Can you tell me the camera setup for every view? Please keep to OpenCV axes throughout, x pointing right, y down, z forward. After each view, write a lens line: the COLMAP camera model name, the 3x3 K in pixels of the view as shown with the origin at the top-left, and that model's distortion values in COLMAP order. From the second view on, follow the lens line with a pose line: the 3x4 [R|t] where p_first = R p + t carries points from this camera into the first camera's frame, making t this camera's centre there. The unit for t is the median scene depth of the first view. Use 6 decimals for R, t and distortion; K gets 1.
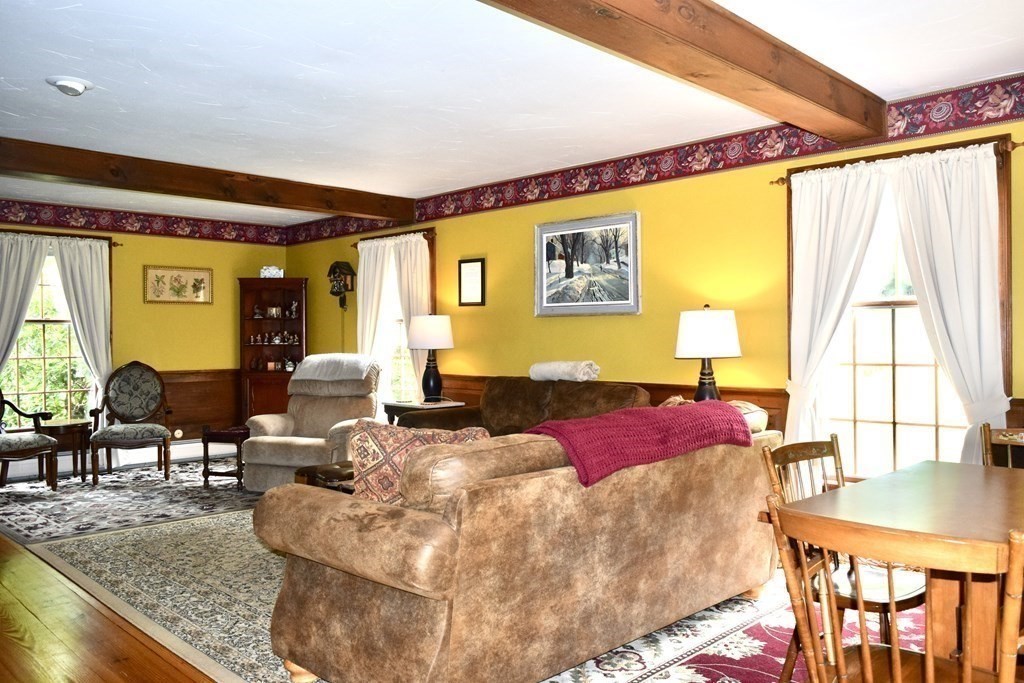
lens RADIAL K [[792.2, 0, 509.2], [0, 792.2, 348.6], [0, 0, 1]] dist [-0.012959, -0.005297]
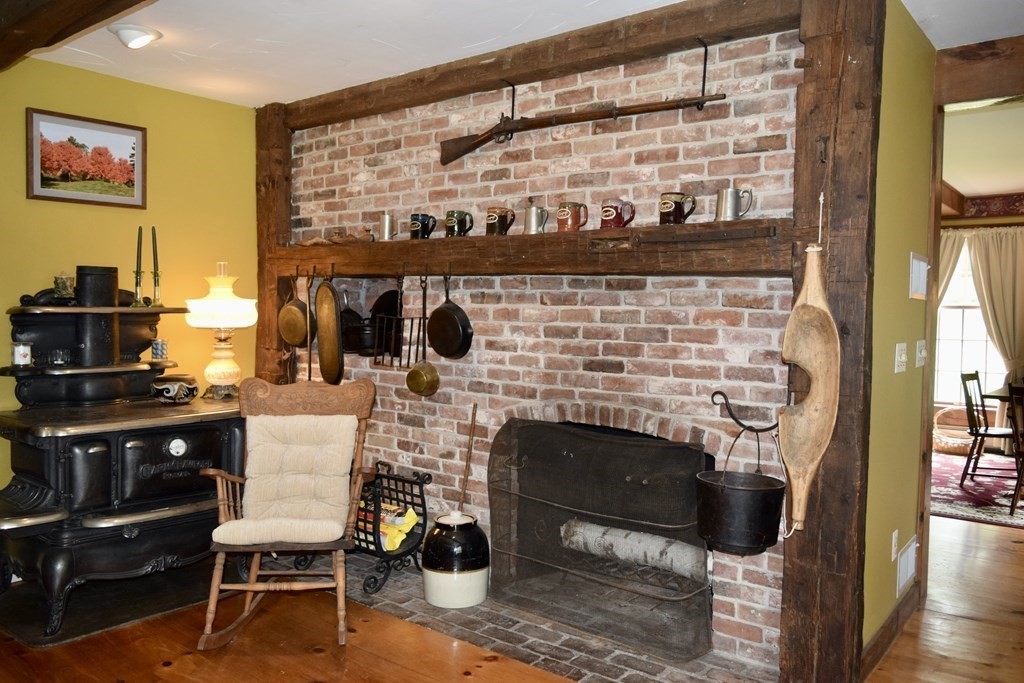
lens RADIAL K [[792.2, 0, 514.8], [0, 792.2, 342.6], [0, 0, 1]] dist [-0.012959, -0.005297]
pose [[0.992621, 0.011985, 0.120661, -1.311844], [-0.015207, 0.999551, 0.025821, -0.007403], [-0.120298, -0.027465, 0.992358, -1.186659]]
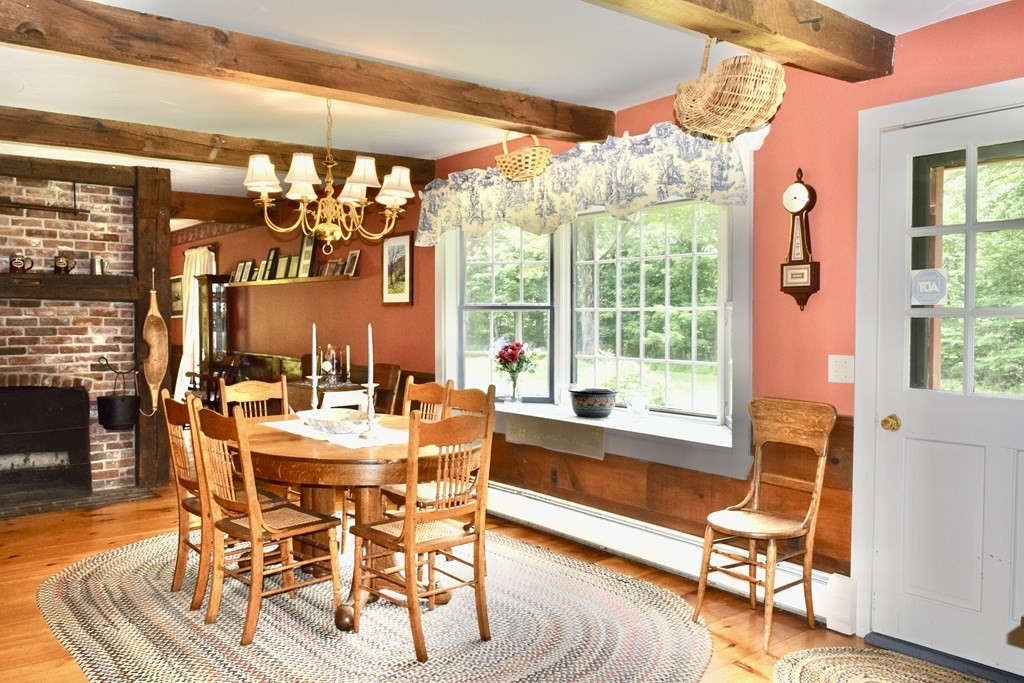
lens RADIAL K [[792.2, 0, 506.4], [0, 792.2, 342.0], [0, 0, 1]] dist [-0.012959, -0.005297]
pose [[0.120866, -0.033143, 0.992115, -3.121013], [0.009363, 0.999436, 0.032247, -0.022218], [-0.992625, 0.005392, 0.121108, -1.584110]]
